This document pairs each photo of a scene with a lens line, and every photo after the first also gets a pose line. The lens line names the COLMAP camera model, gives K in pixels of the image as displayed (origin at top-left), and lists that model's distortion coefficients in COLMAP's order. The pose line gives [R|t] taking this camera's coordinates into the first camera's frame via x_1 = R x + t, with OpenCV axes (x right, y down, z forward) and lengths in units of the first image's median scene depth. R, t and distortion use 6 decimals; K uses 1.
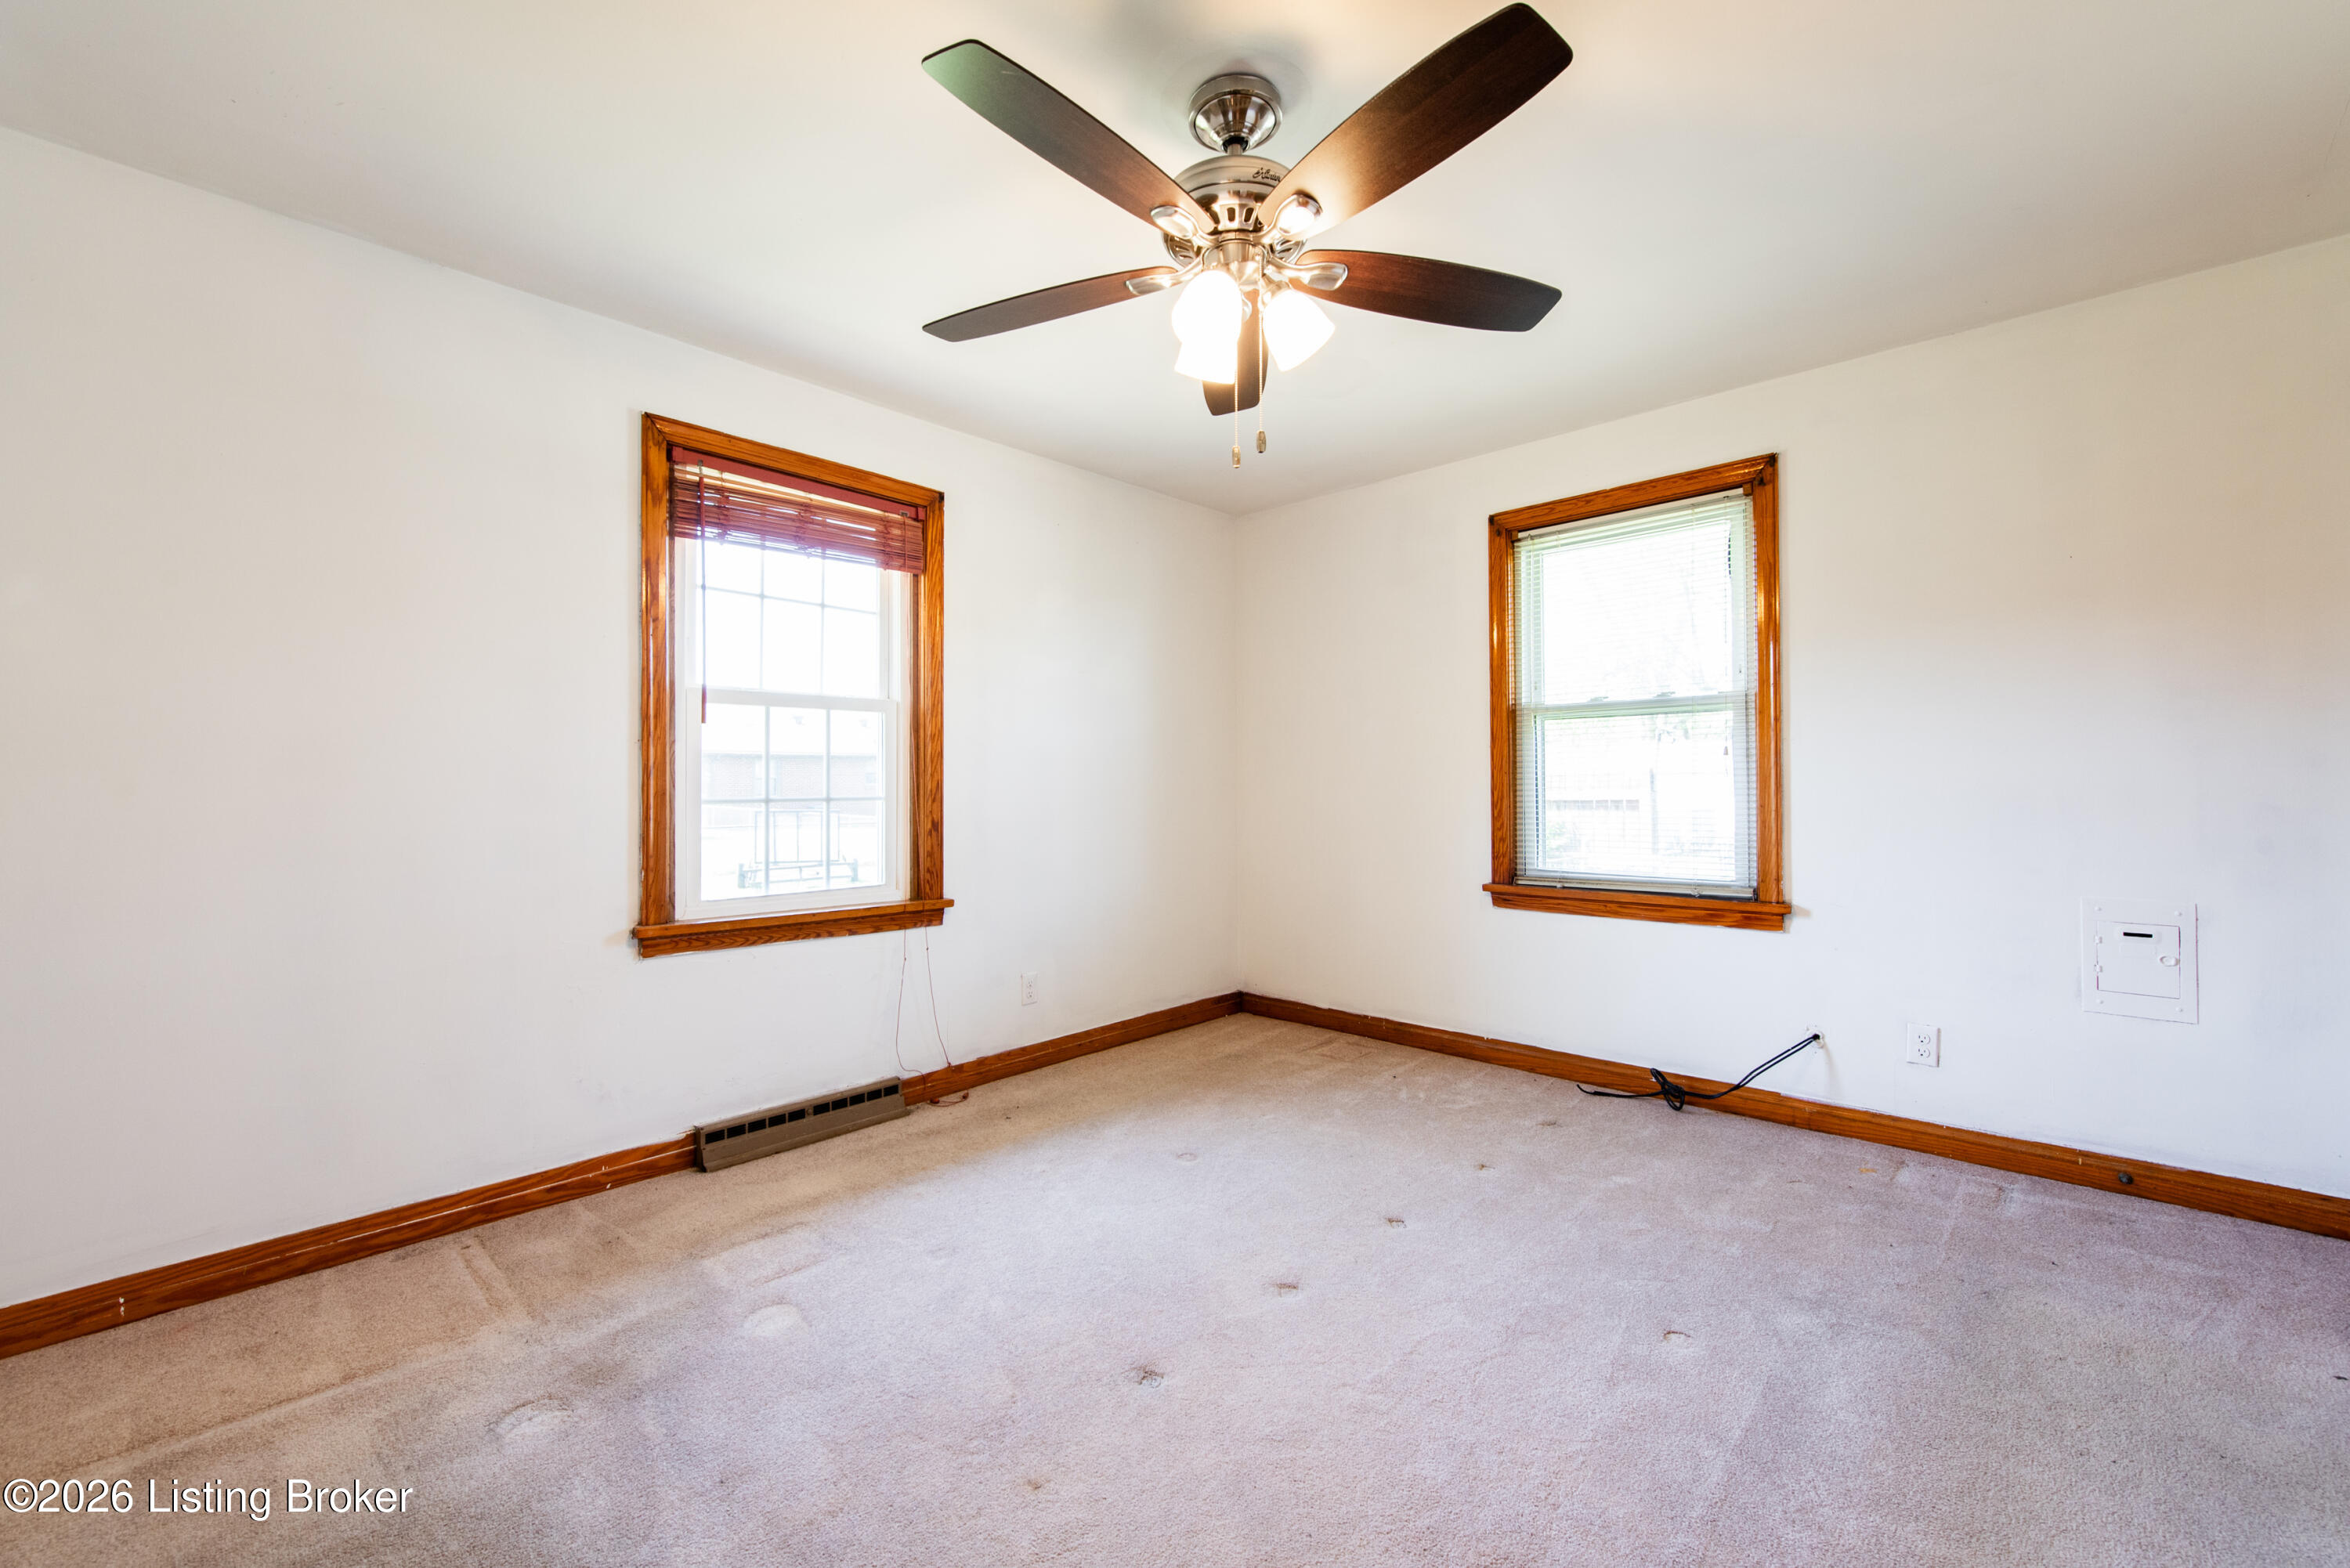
lens RADIAL K [[945.6, 0, 1186.1], [0, 945.6, 769.8], [0, 0, 1]] dist [0.012811, -0.003408]
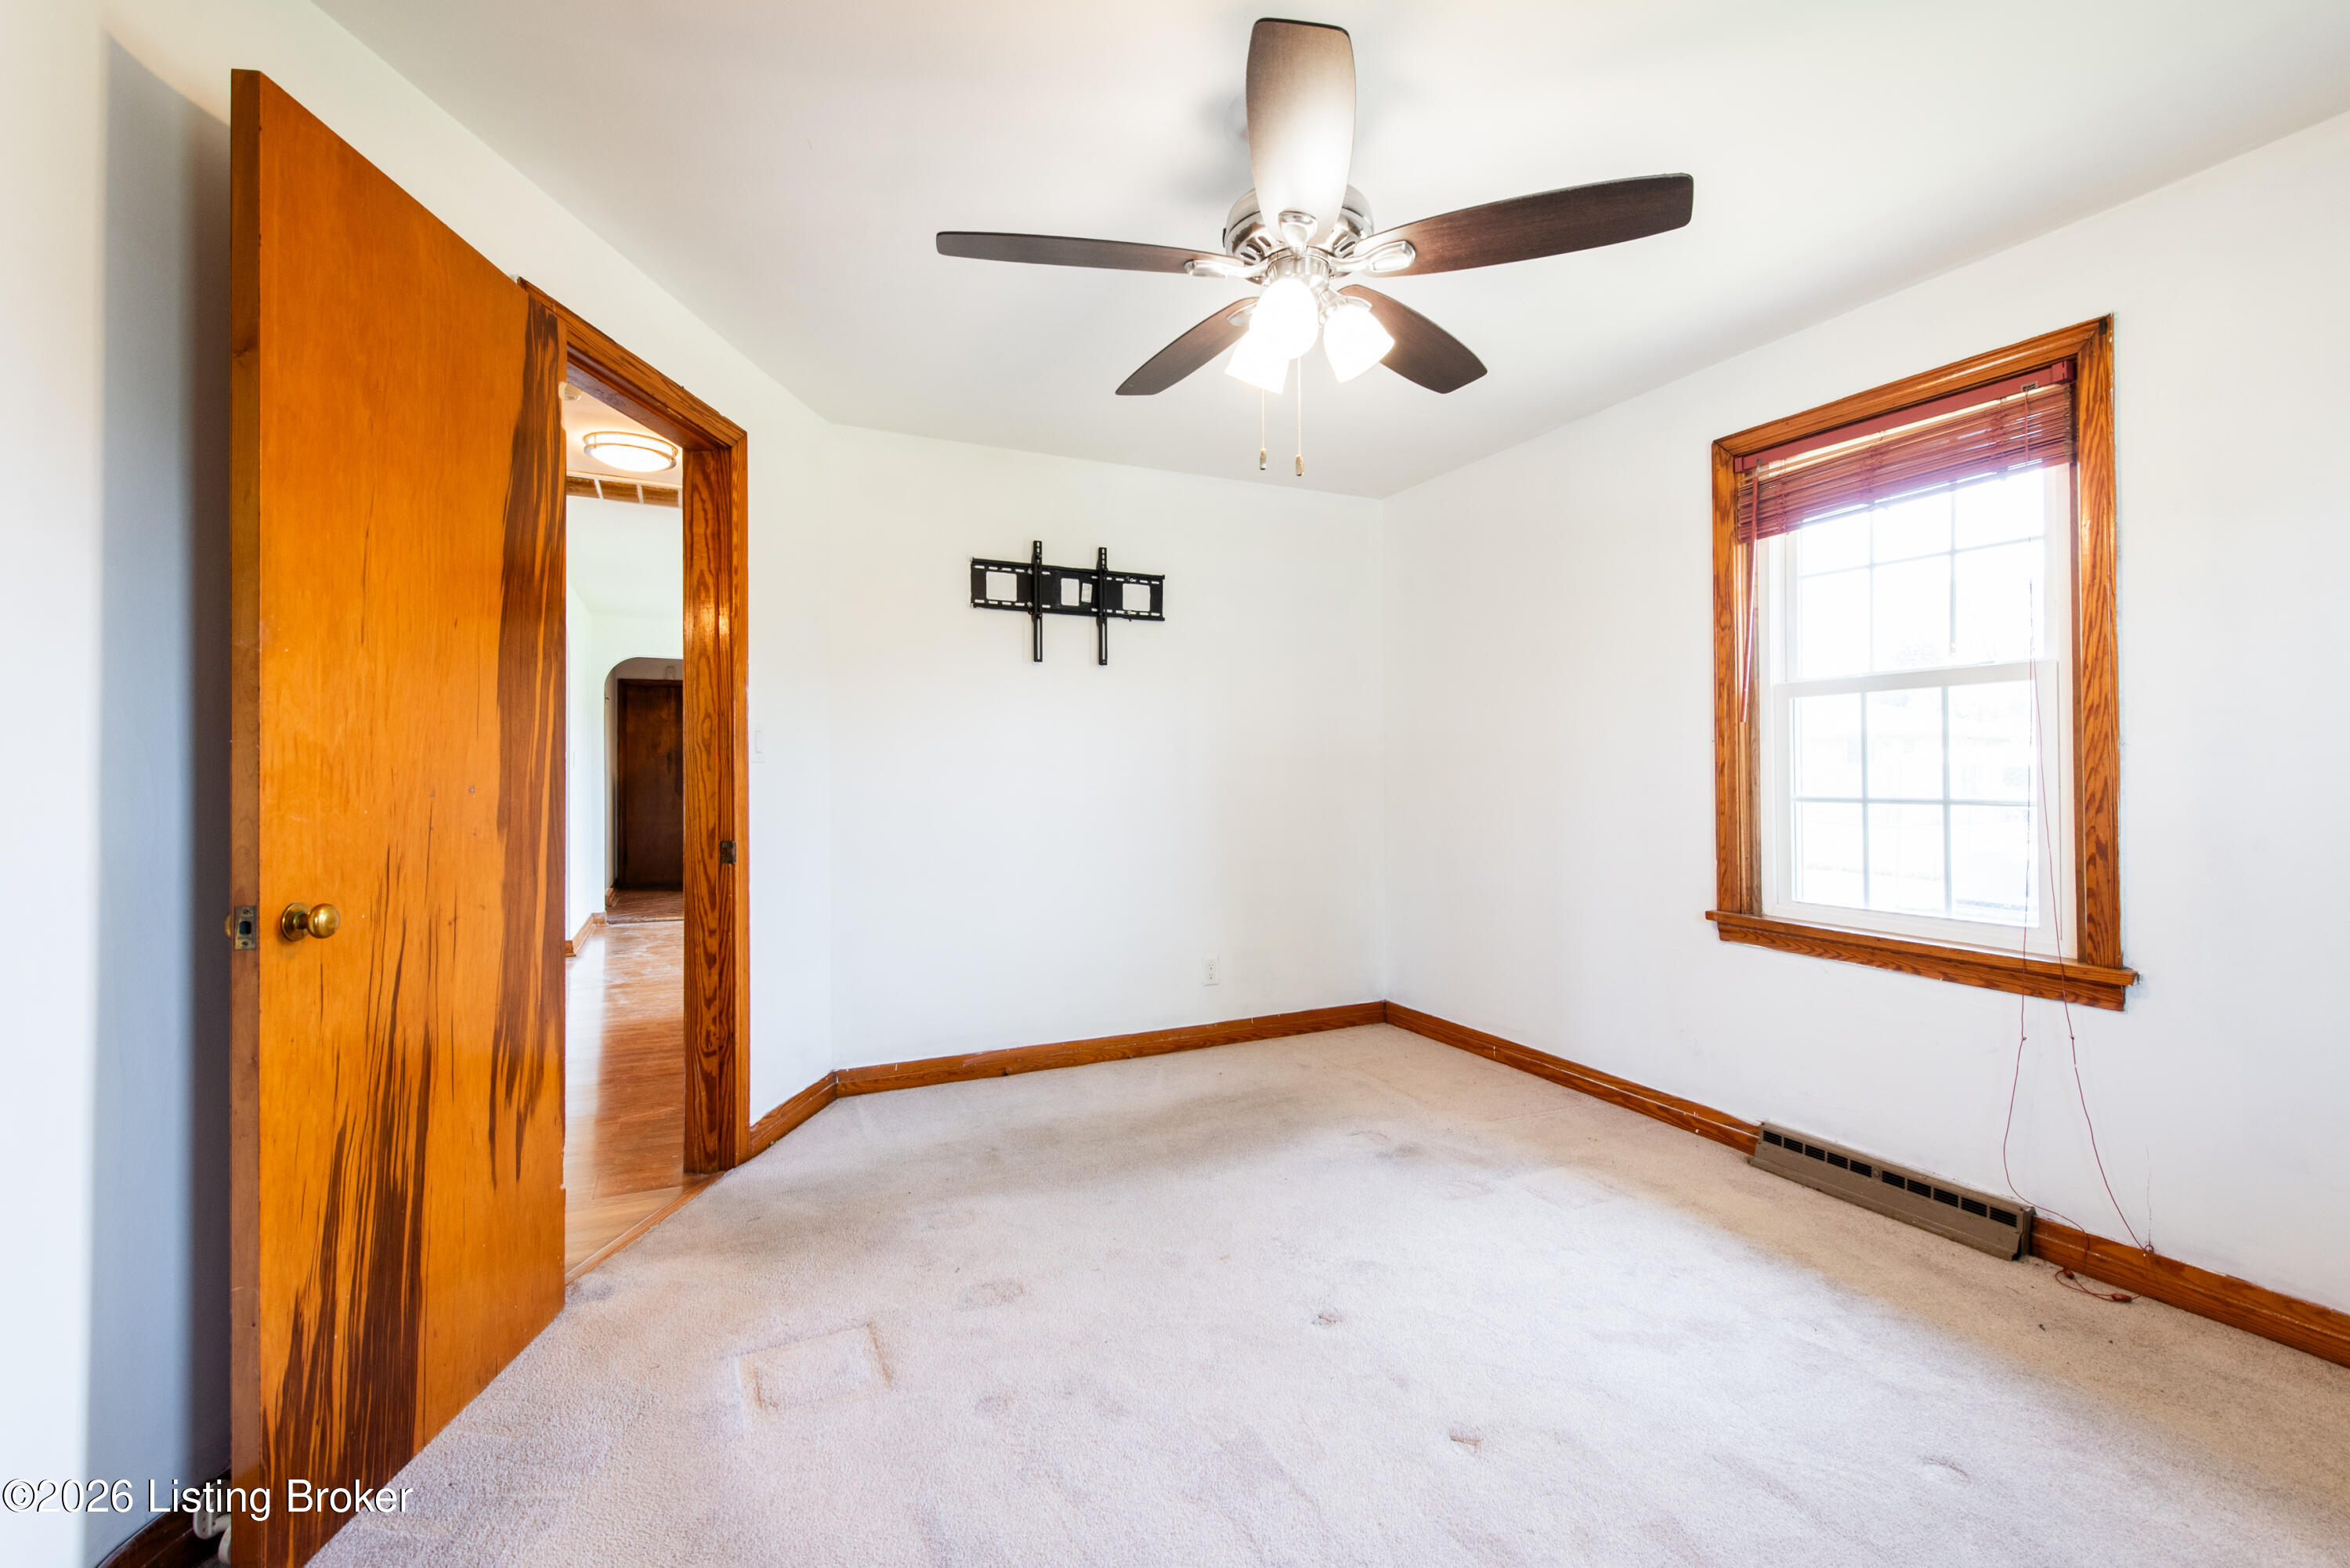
lens RADIAL K [[1013.2, 0, 1167.5], [0, 1013.2, 774.2], [0, 0, 1]] dist [0.010137, -0.002979]
pose [[-0.369627, -0.002755, -0.929176, 0.660679], [0.009373, 0.999934, -0.006694, 0.008268], [0.929133, -0.011183, -0.369576, 0.744273]]
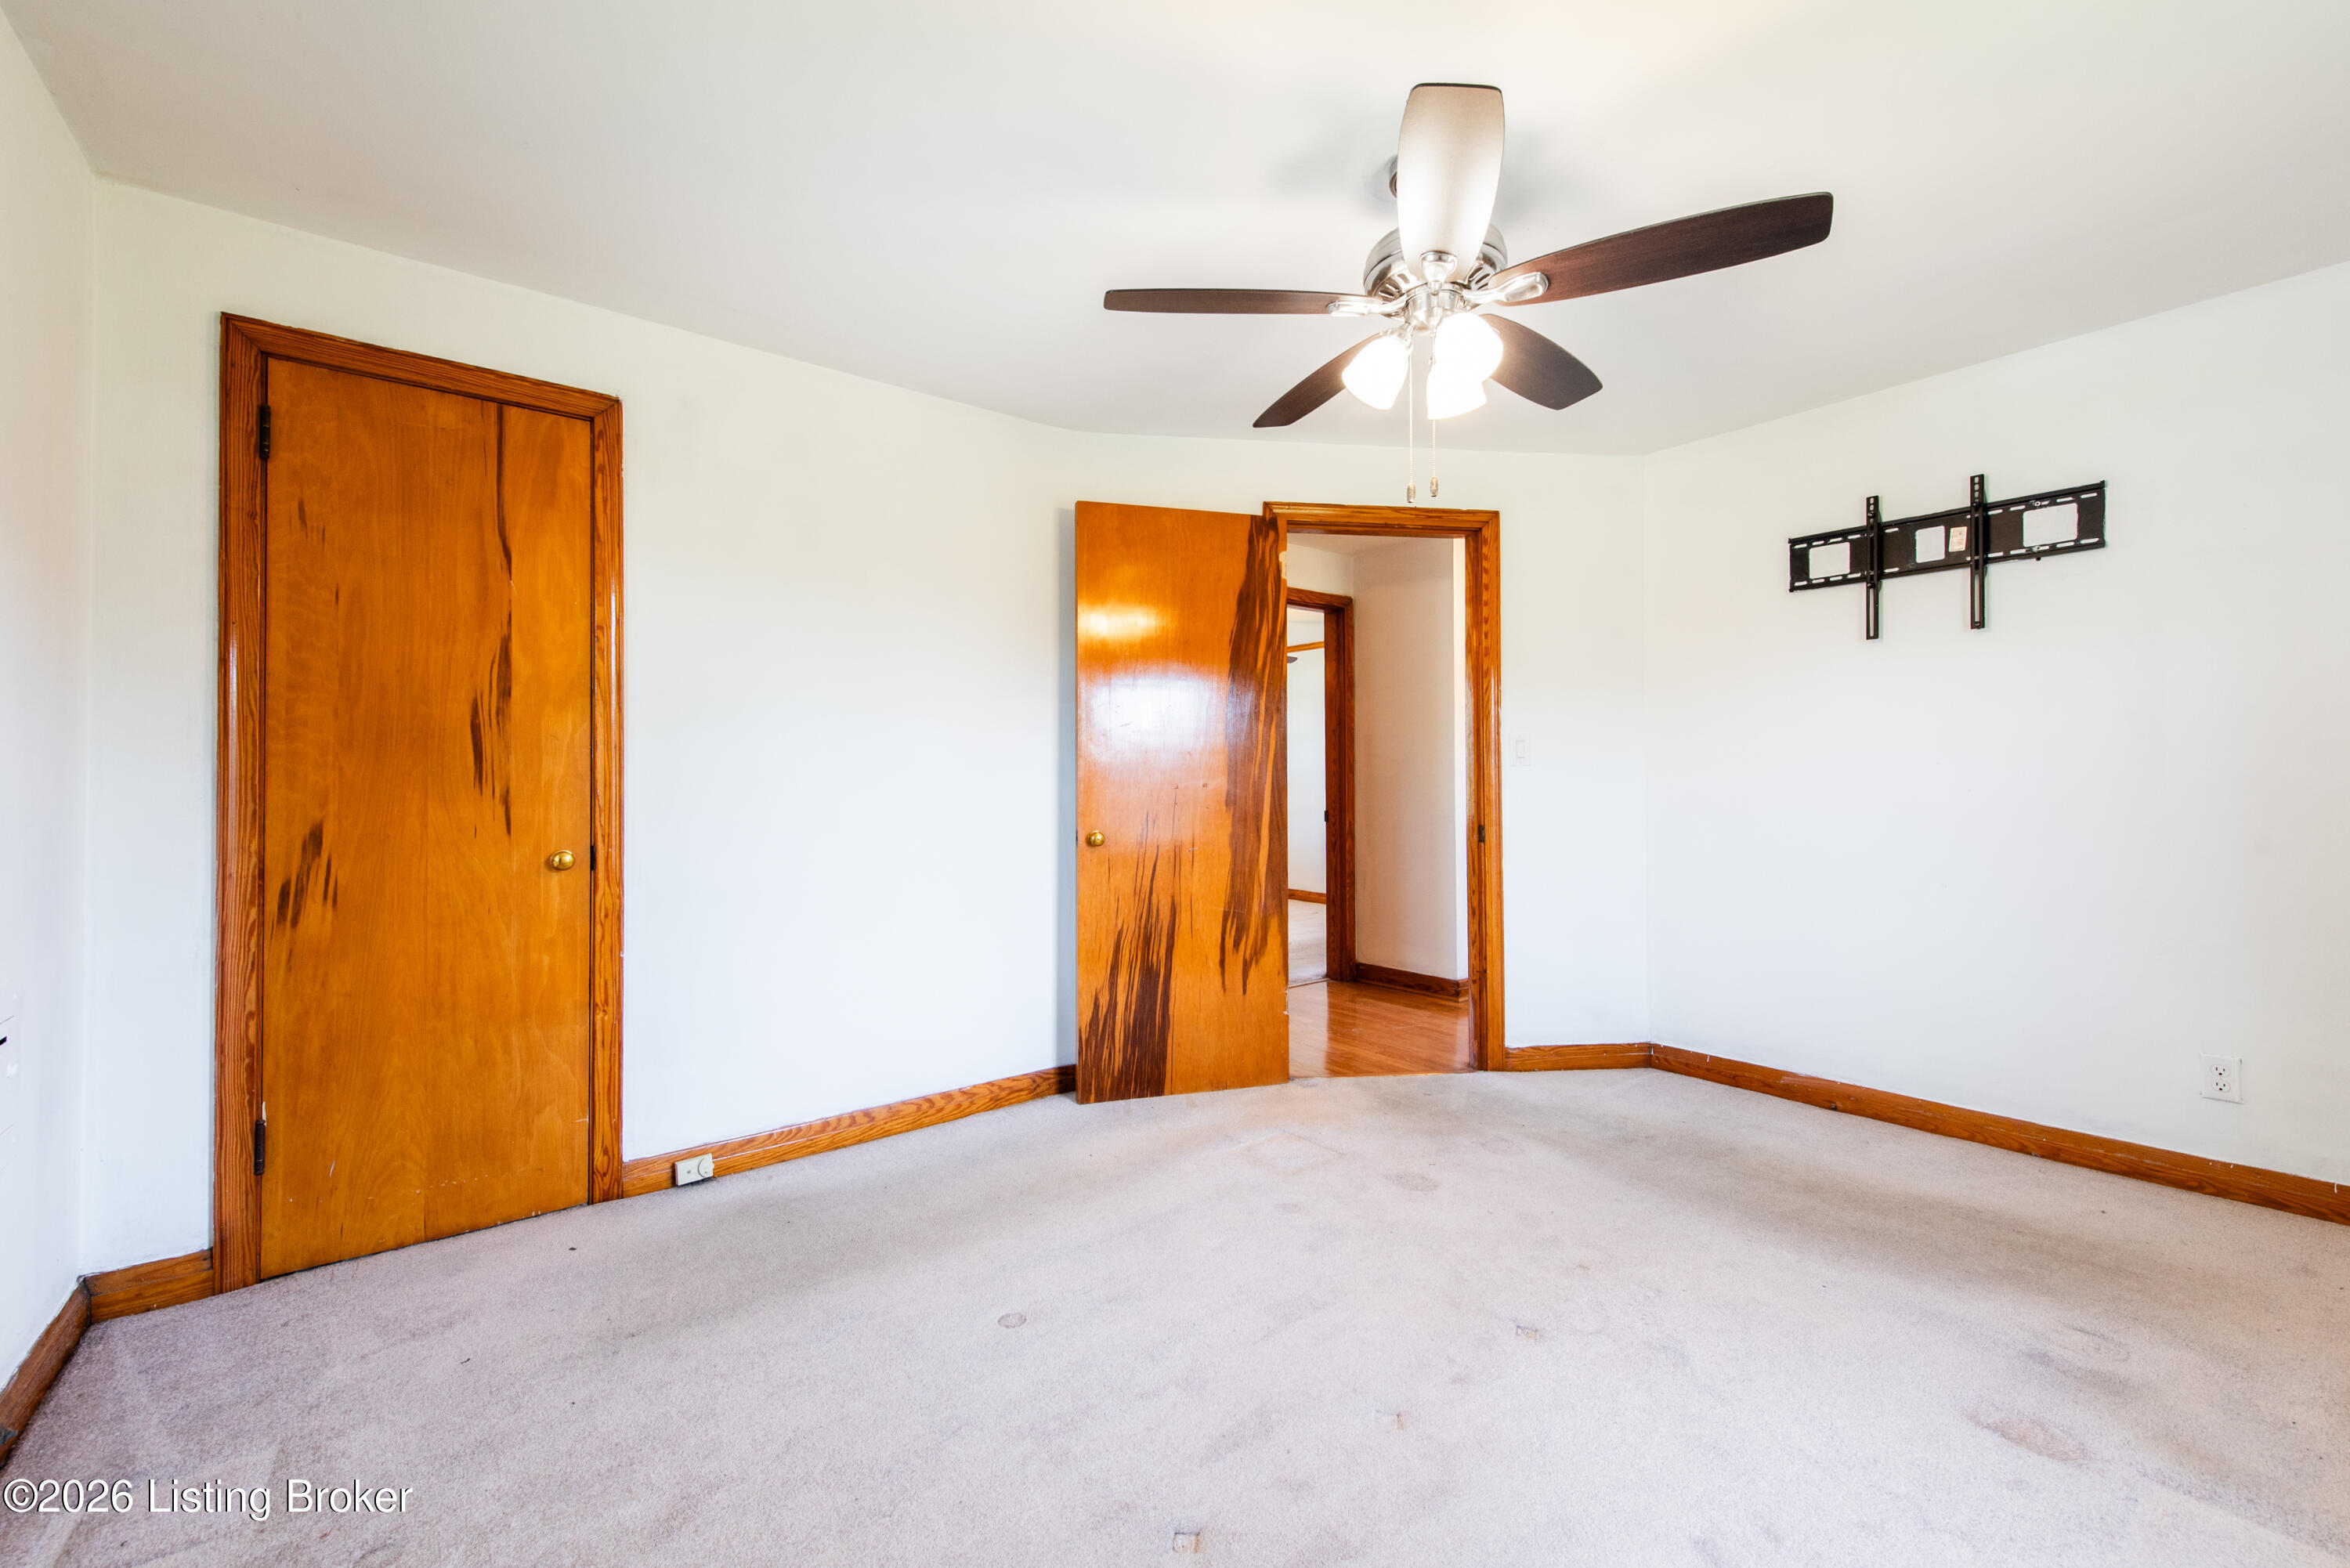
lens RADIAL K [[945.6, 0, 1174.2], [0, 945.6, 782.3], [0, 0, 1]] dist [0.012811, -0.003408]
pose [[-0.987908, 0.006109, 0.154922, 0.109203], [0.005431, 0.999974, -0.004797, 0.010683], [-0.154947, -0.003898, -0.987915, 1.250542]]
